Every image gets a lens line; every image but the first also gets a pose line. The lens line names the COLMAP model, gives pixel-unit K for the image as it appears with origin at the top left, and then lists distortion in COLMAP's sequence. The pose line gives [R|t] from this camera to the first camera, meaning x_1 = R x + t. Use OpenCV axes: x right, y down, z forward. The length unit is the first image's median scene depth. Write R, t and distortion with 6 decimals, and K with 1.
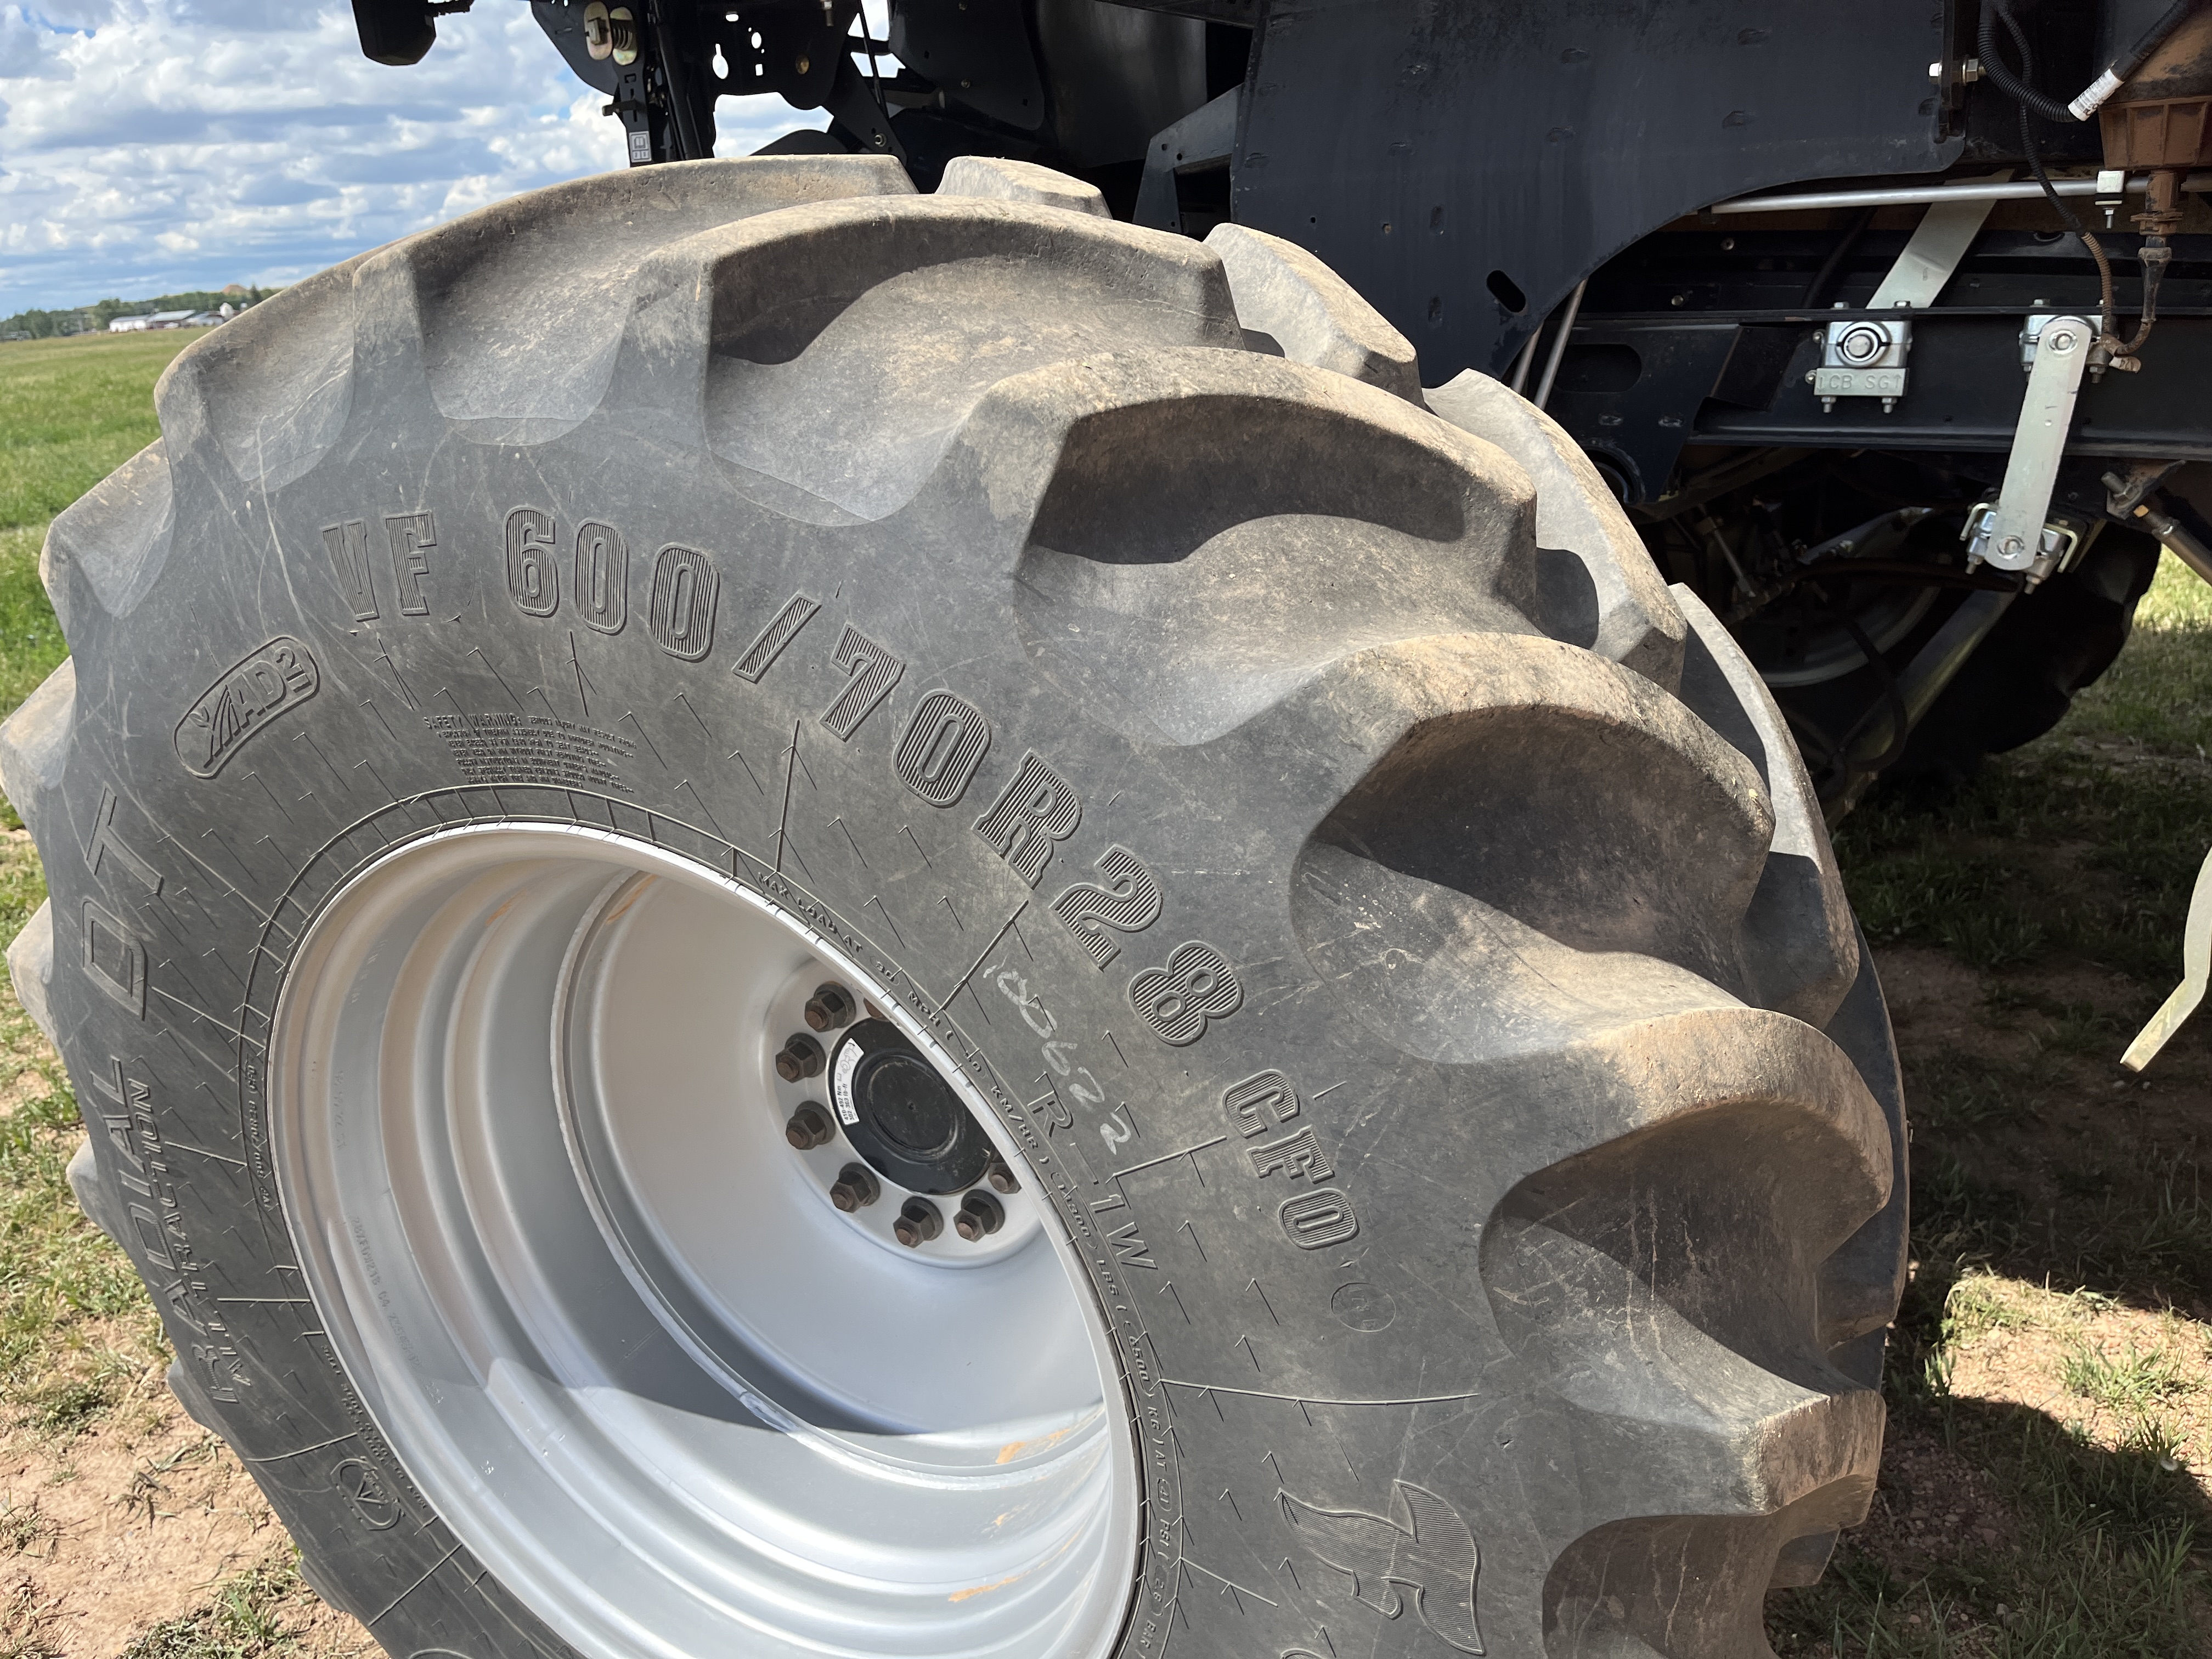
lens RADIAL K [[1626.4, 0, 1105.9], [0, 1626.4, 785.0], [0, 0, 1]] dist [0.112251, -0.158175]
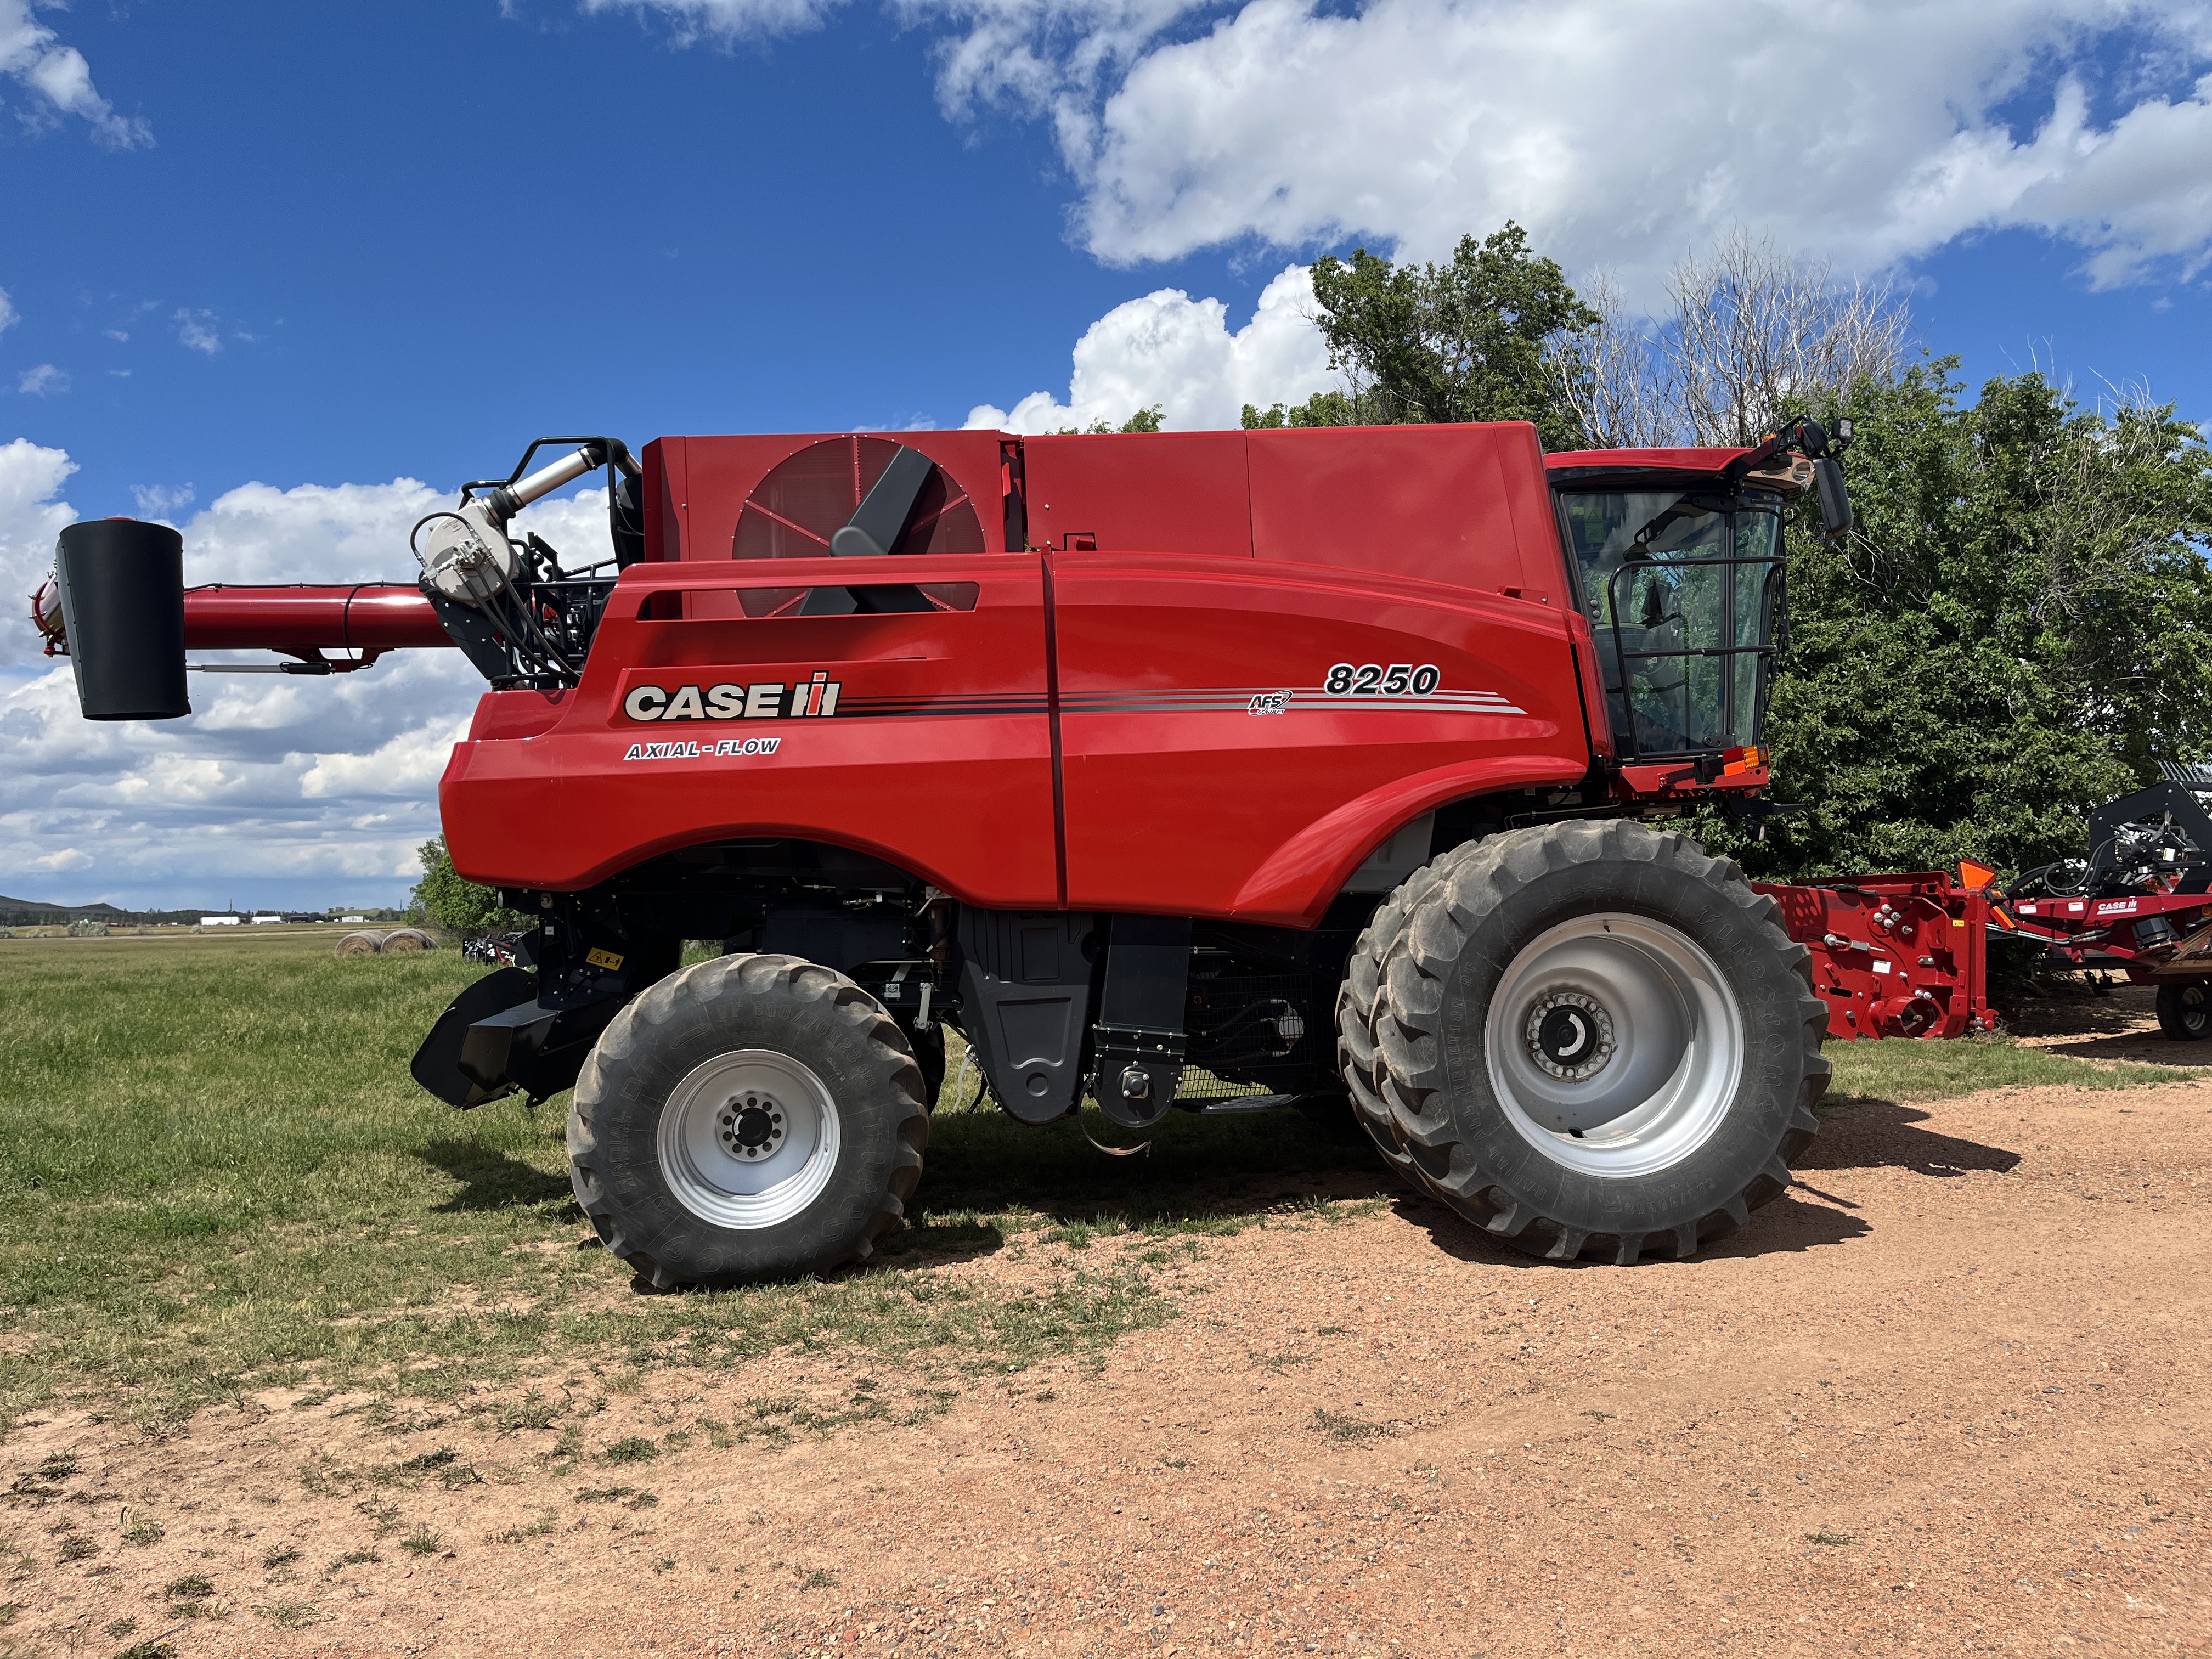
lens RADIAL K [[1626.4, 0, 1105.9], [0, 1626.4, 785.0], [0, 0, 1]] dist [0.112251, -0.158175]
pose [[0.786884, 0.100326, 0.608892, -2.821607], [0.151837, 0.924886, -0.348614, 1.324078], [-0.598130, 0.366771, 0.712544, -4.217715]]
